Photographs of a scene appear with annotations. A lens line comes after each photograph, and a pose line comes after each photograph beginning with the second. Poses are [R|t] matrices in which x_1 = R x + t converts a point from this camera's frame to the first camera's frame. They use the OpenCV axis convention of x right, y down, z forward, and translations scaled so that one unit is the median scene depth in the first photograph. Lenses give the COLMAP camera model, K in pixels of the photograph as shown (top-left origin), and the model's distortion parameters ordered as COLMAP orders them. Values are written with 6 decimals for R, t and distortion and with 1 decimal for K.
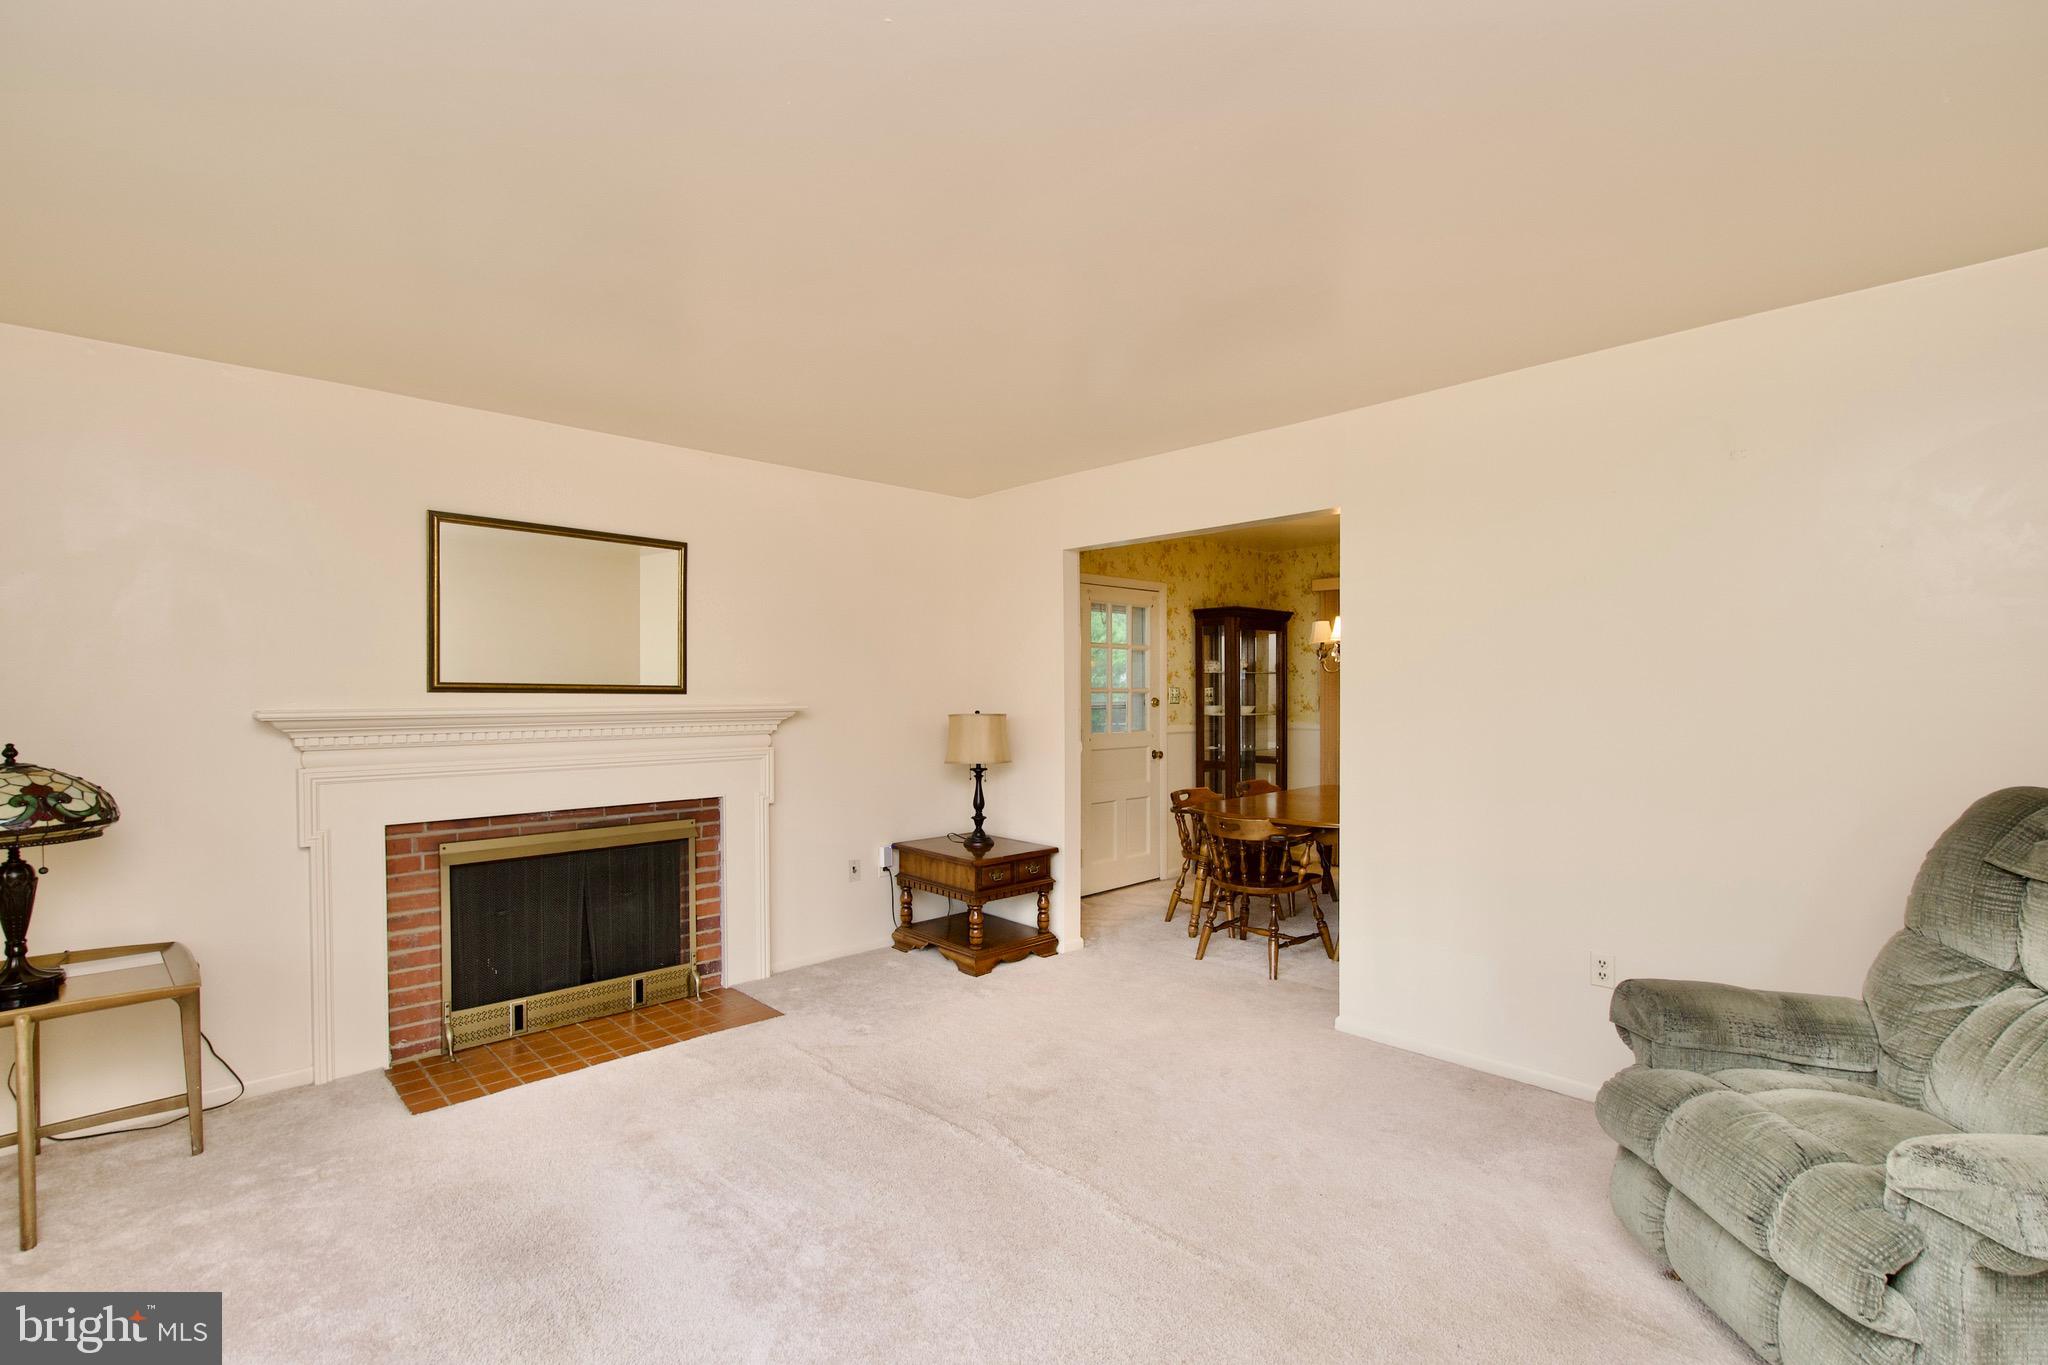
lens RADIAL K [[932.3, 0, 1040.7], [0, 932.3, 712.7], [0, 0, 1]] dist [0.008412, -0.006954]
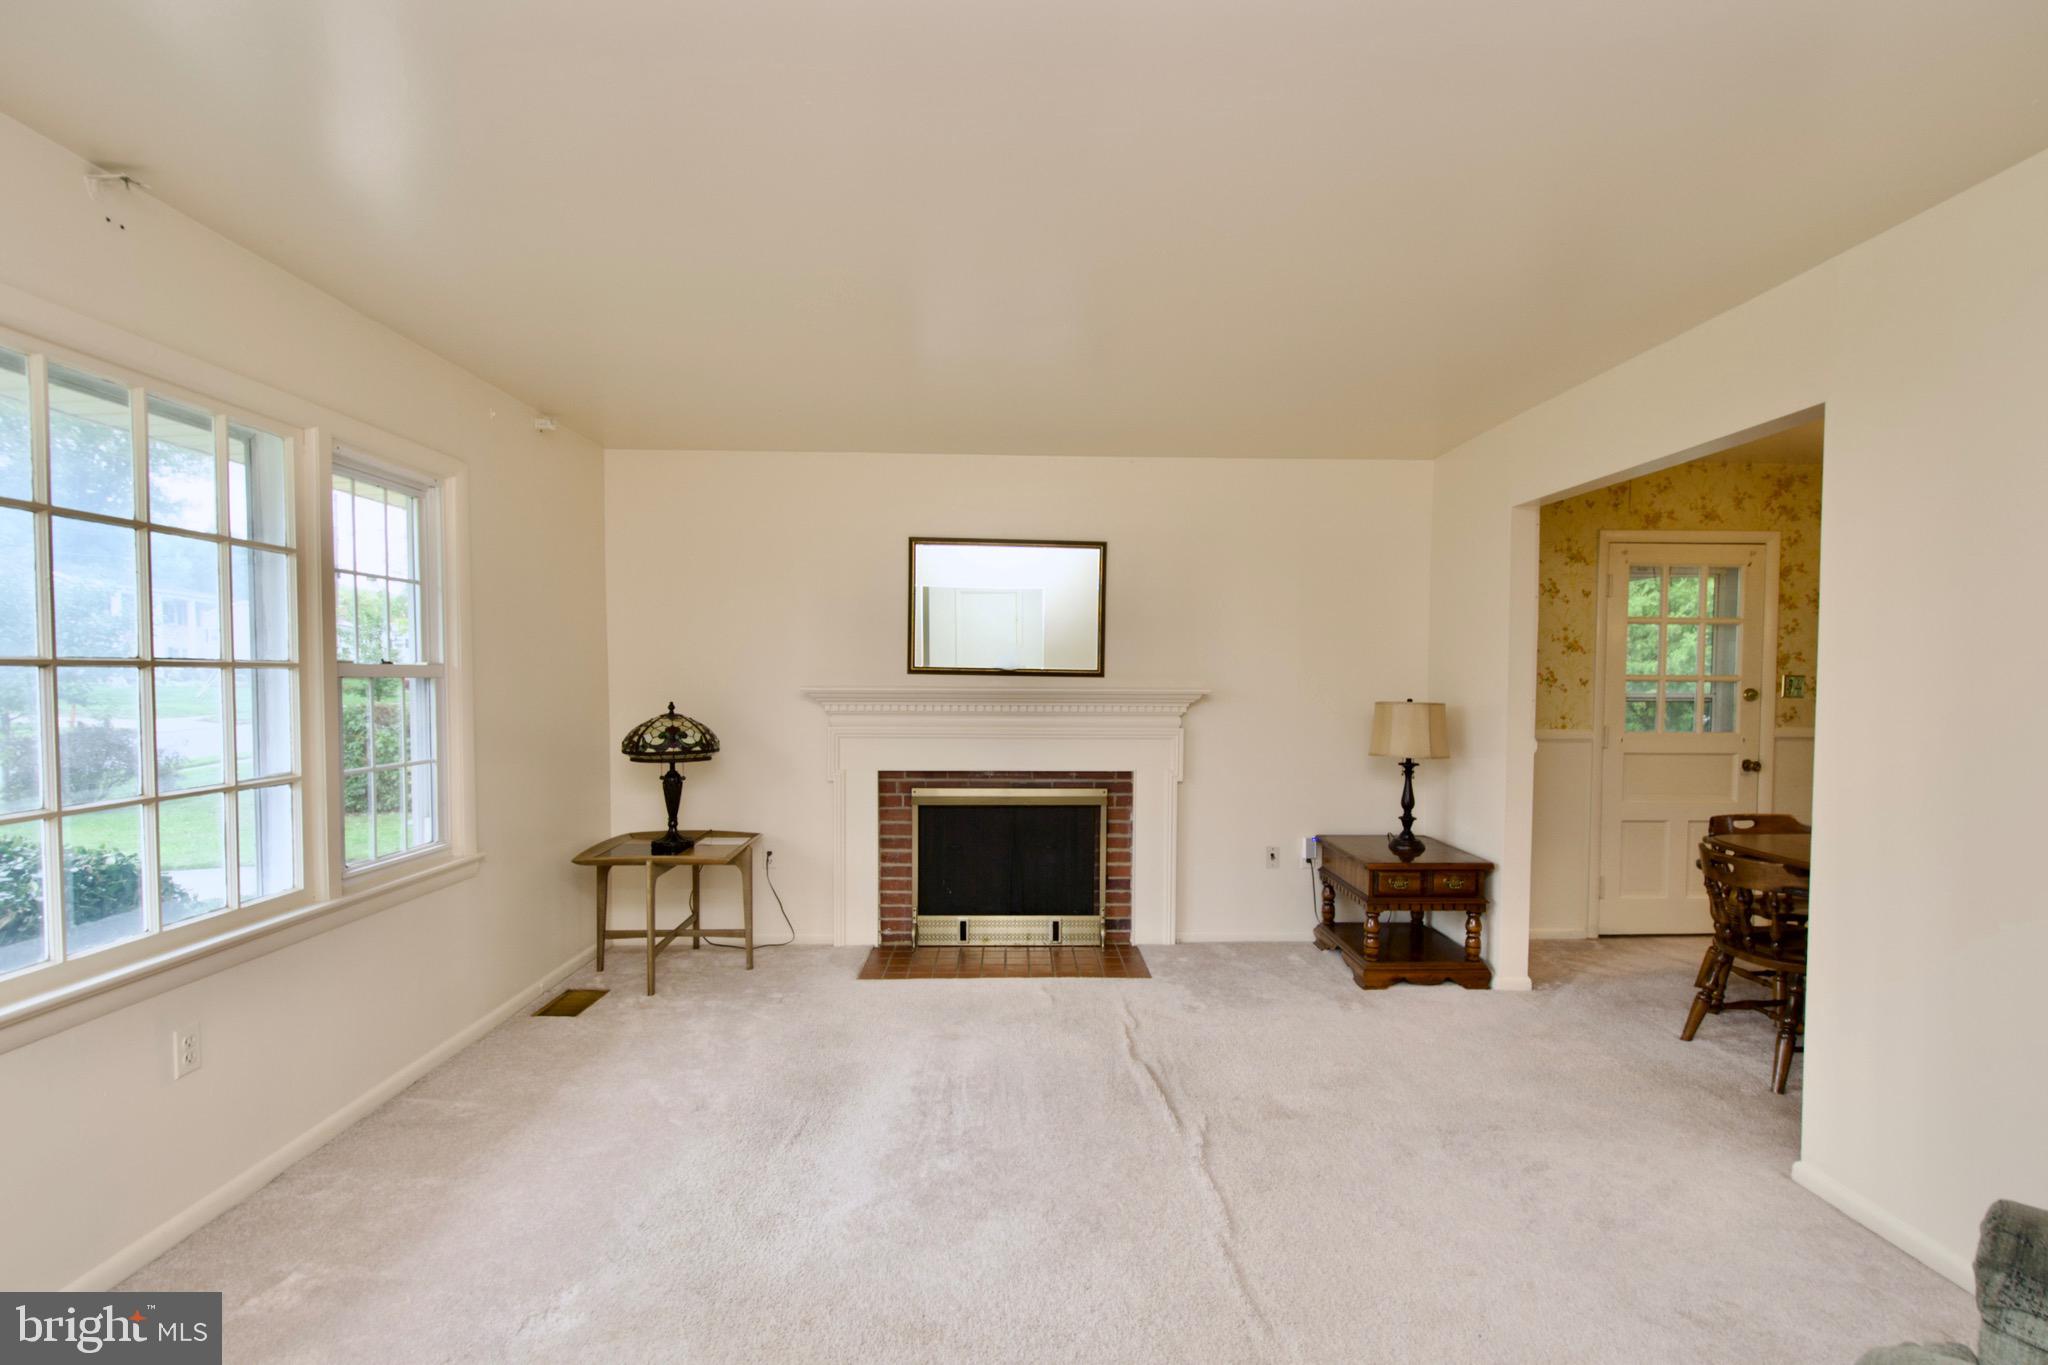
lens RADIAL K [[932.3, 0, 1040.7], [0, 932.3, 712.7], [0, 0, 1]] dist [0.008412, -0.006954]
pose [[0.737795, 0.031627, -0.674283, 0.314340], [-0.023409, 0.999500, 0.021266, 0.000406], [0.674618, 0.000094, 0.738167, 0.116262]]
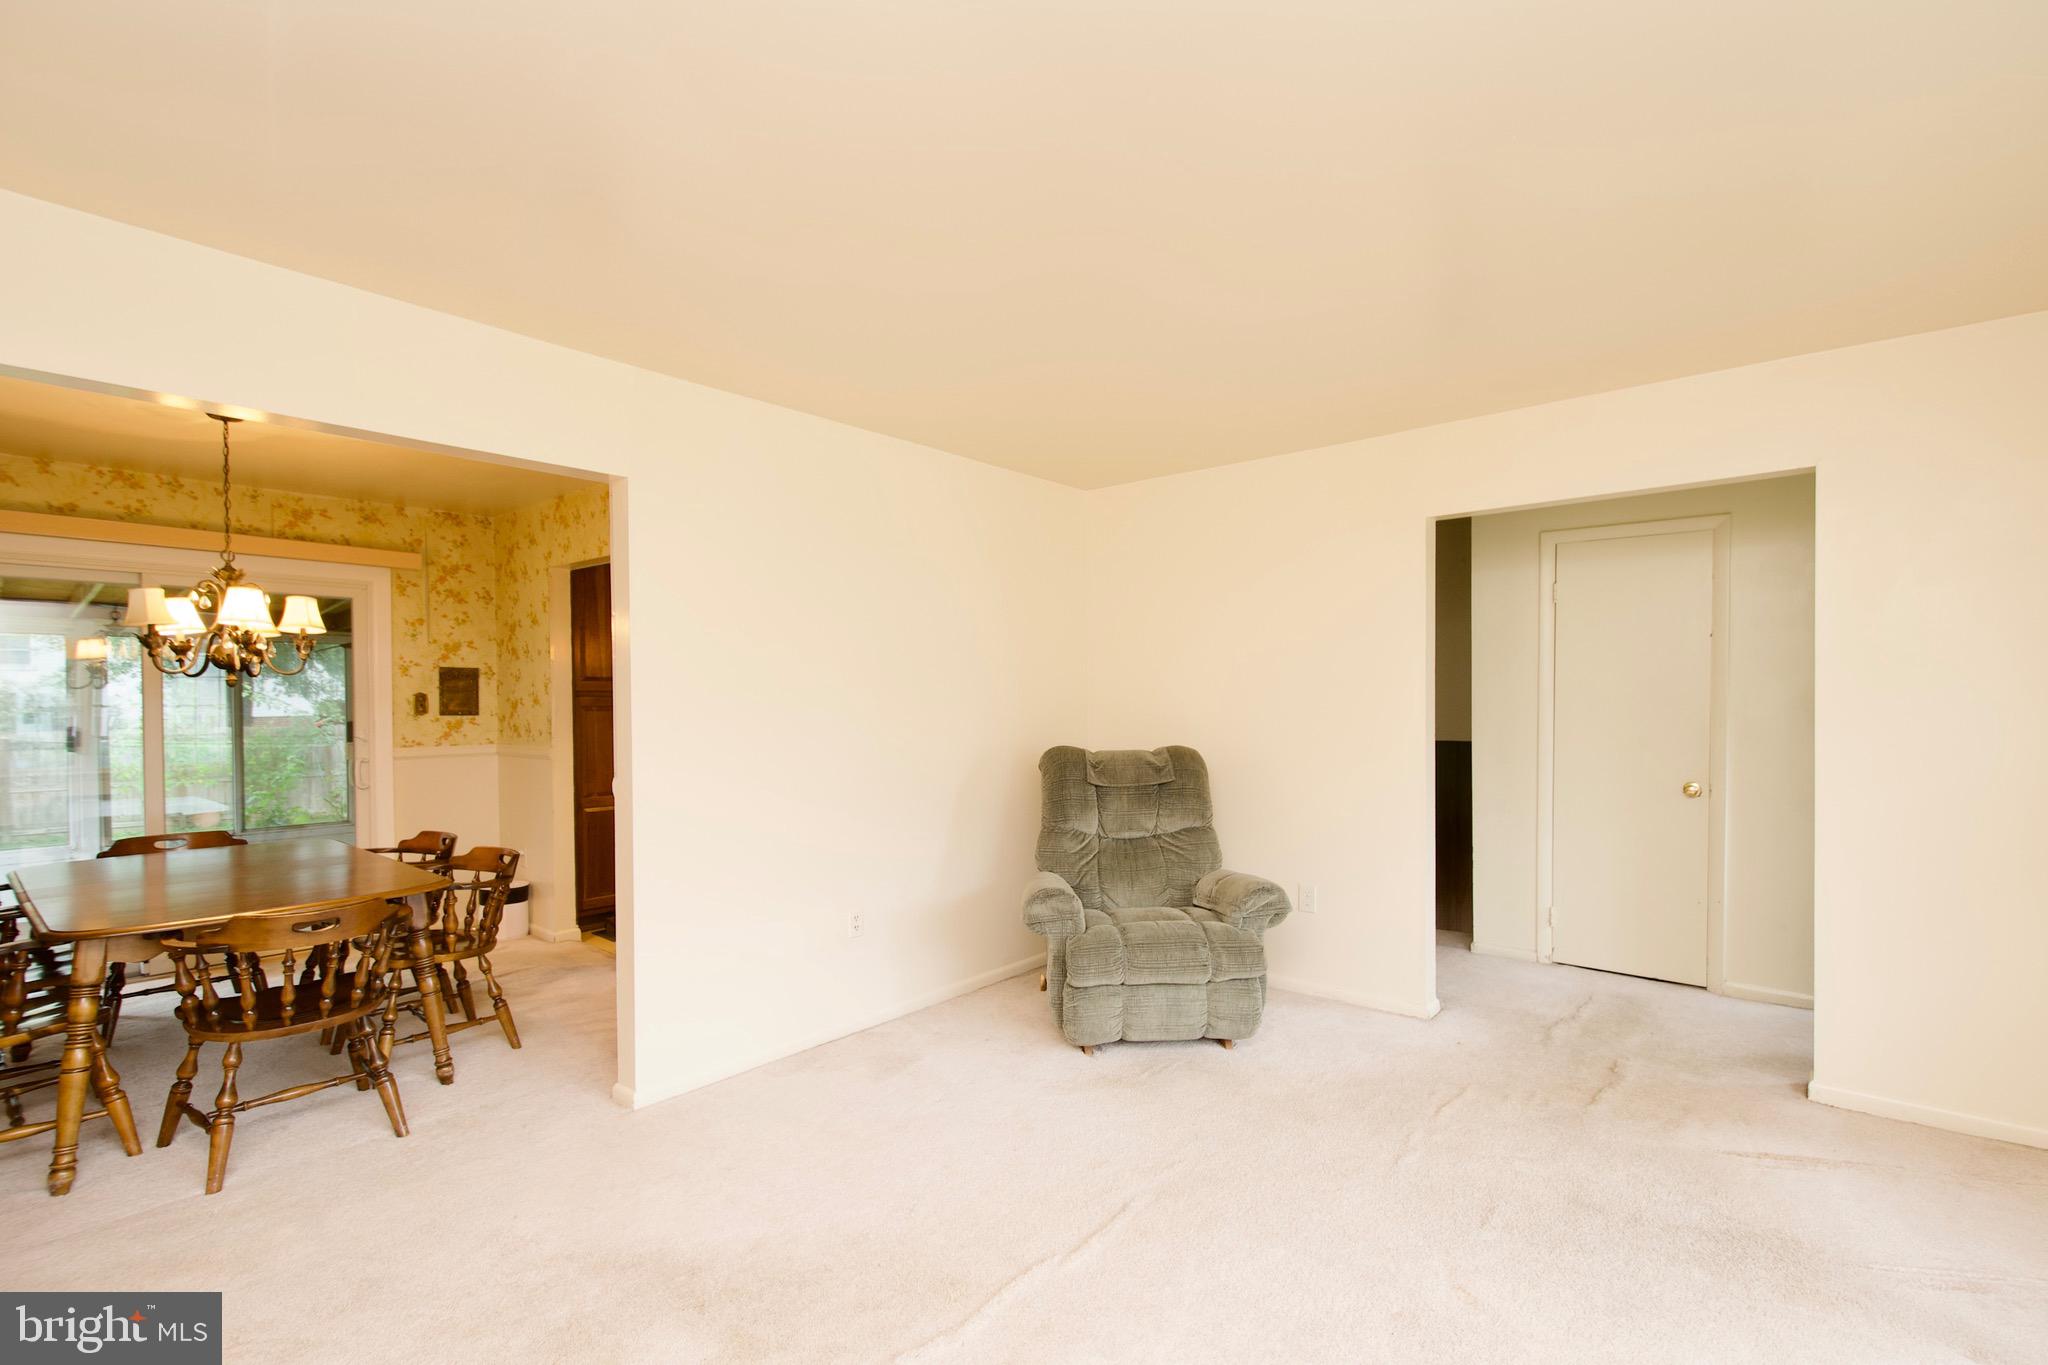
lens RADIAL K [[932.3, 0, 1040.7], [0, 932.3, 712.7], [0, 0, 1]] dist [0.008412, -0.006954]
pose [[-0.099513, -0.011022, 0.994975, -0.467497], [0.029860, 0.999455, 0.014058, -0.010426], [-0.994588, 0.031108, -0.099130, 0.618909]]
